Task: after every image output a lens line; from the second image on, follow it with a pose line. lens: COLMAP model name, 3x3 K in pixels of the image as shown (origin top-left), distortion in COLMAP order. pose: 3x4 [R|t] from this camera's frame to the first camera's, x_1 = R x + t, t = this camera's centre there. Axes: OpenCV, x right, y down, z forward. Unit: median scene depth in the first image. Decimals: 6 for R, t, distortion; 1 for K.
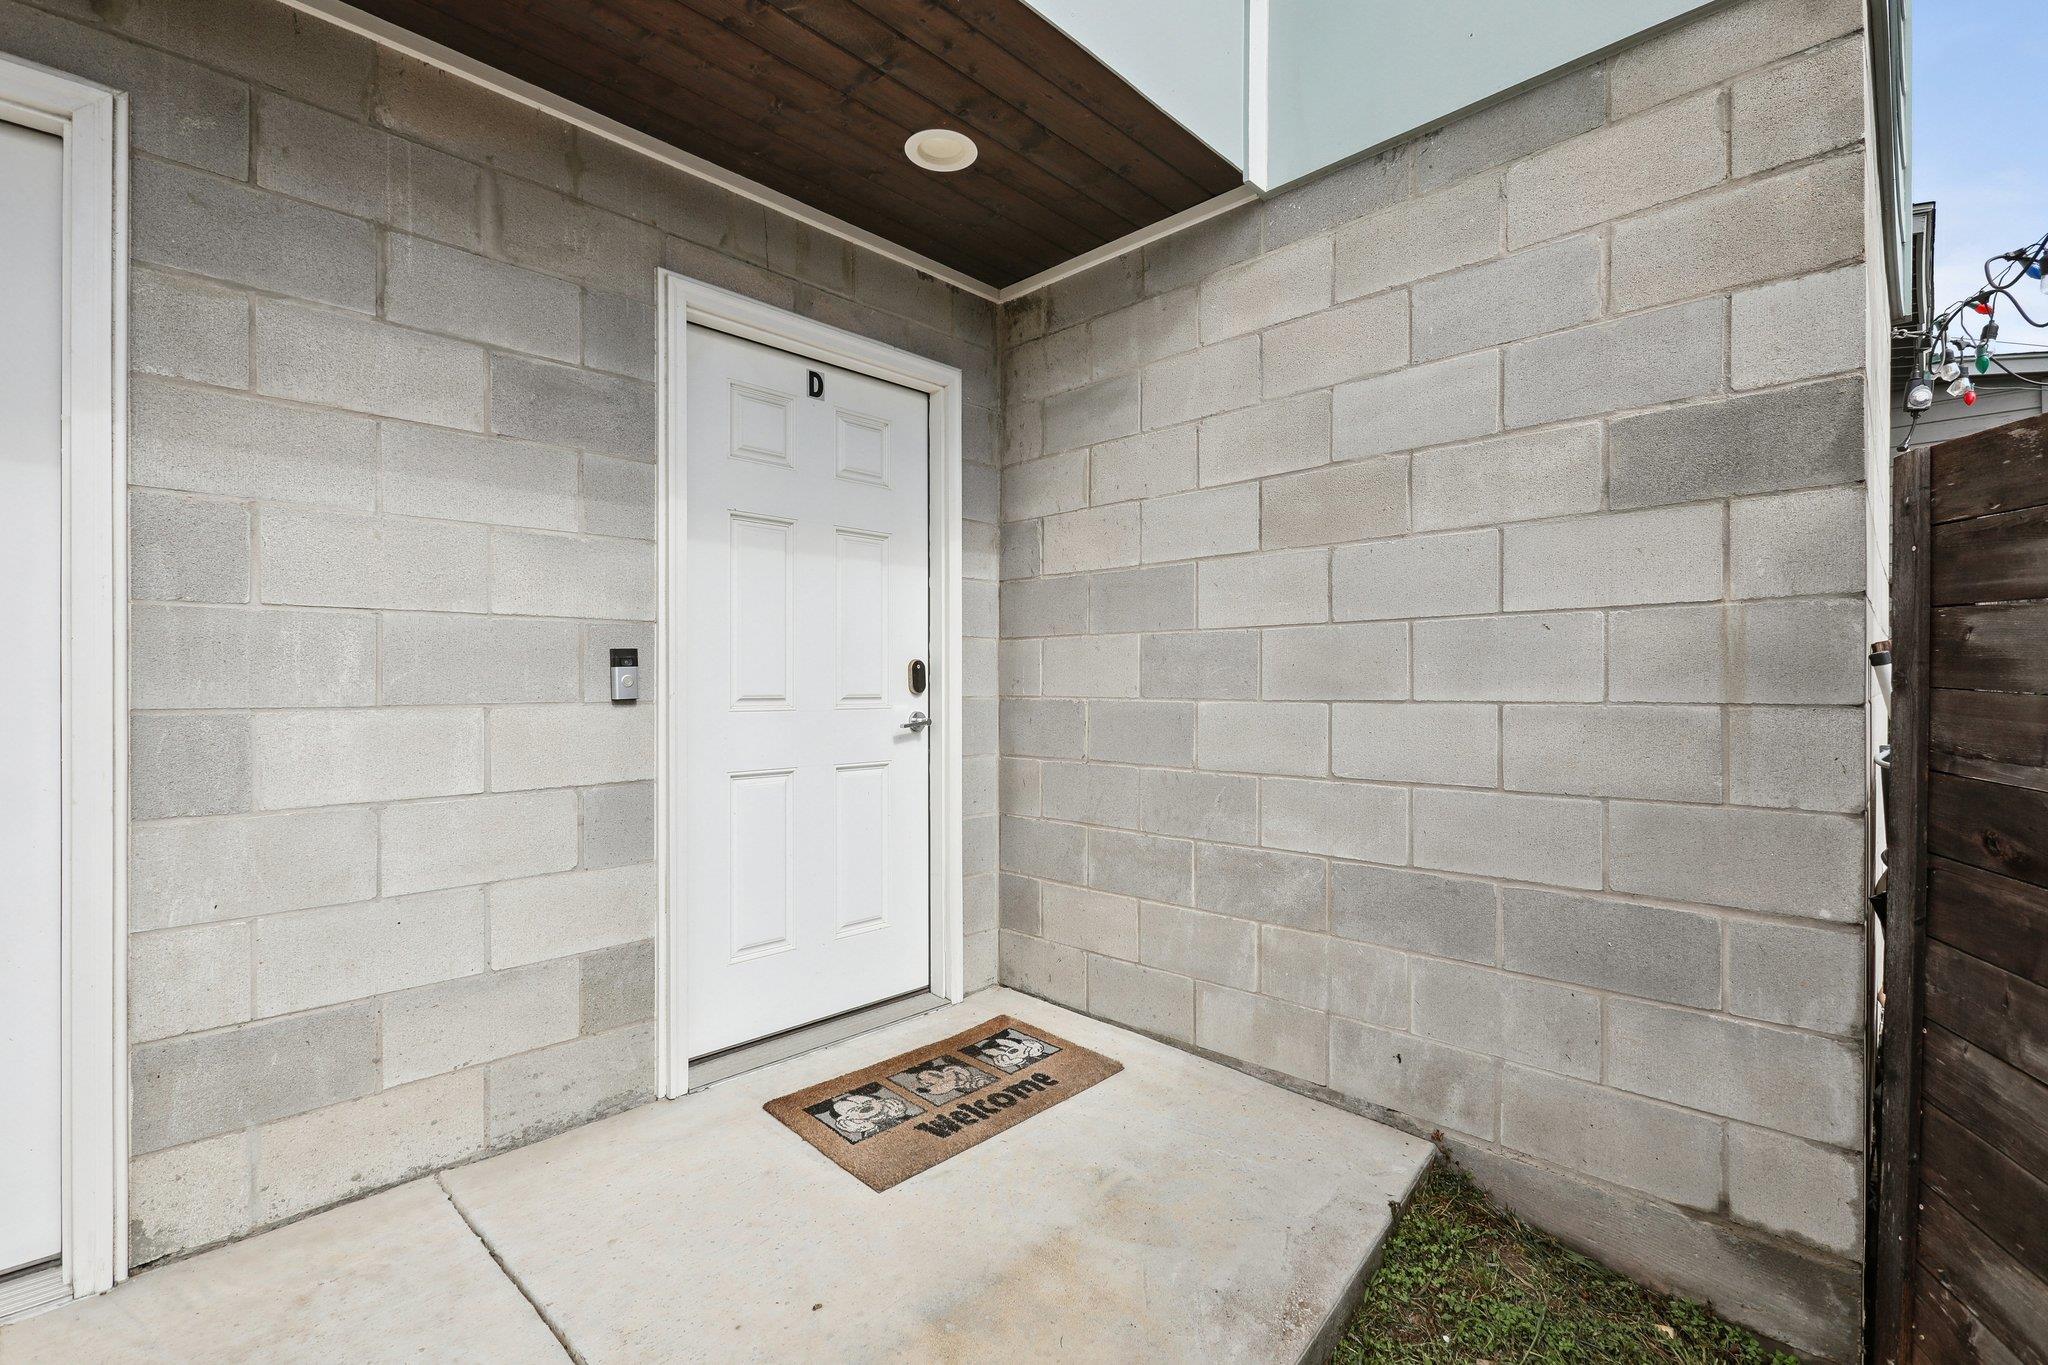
lens RADIAL K [[903.2, 0, 1020.0], [0, 903.2, 679.0], [0, 0, 1]] dist [0.000177, -0.000630]
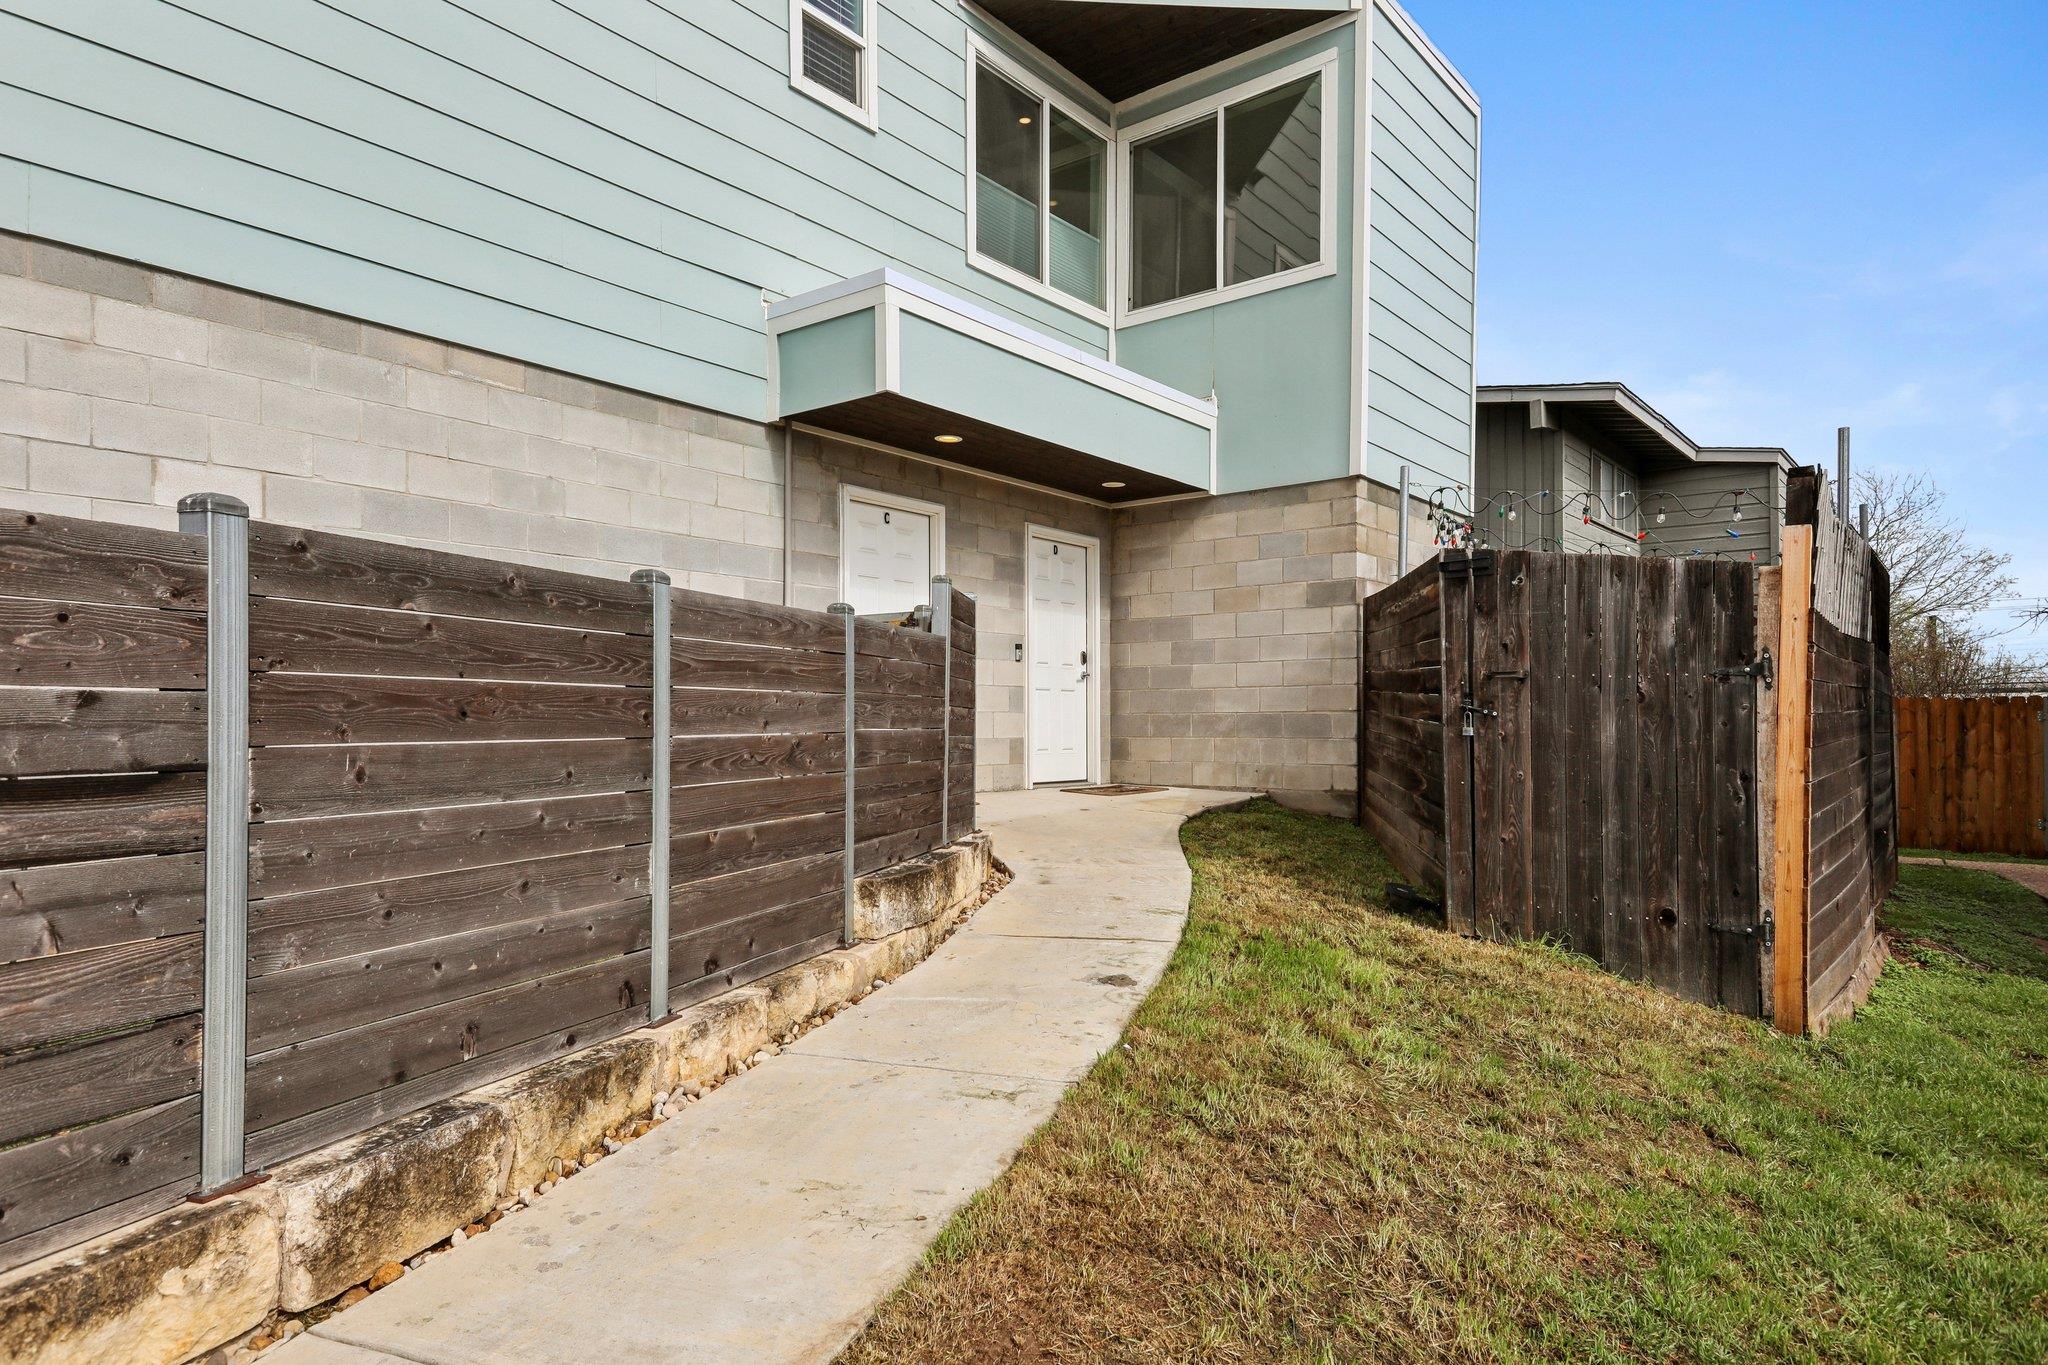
lens RADIAL K [[1283.6, 0, 1017.1], [0, 1283.6, 689.4], [0, 0, 1]] dist [0.004724, 0.000344]
pose [[0.992477, 0.003080, 0.122395, -0.916140], [-0.000008, 0.999685, -0.025093, 0.219840], [-0.122433, 0.024904, 0.992164, -3.185694]]
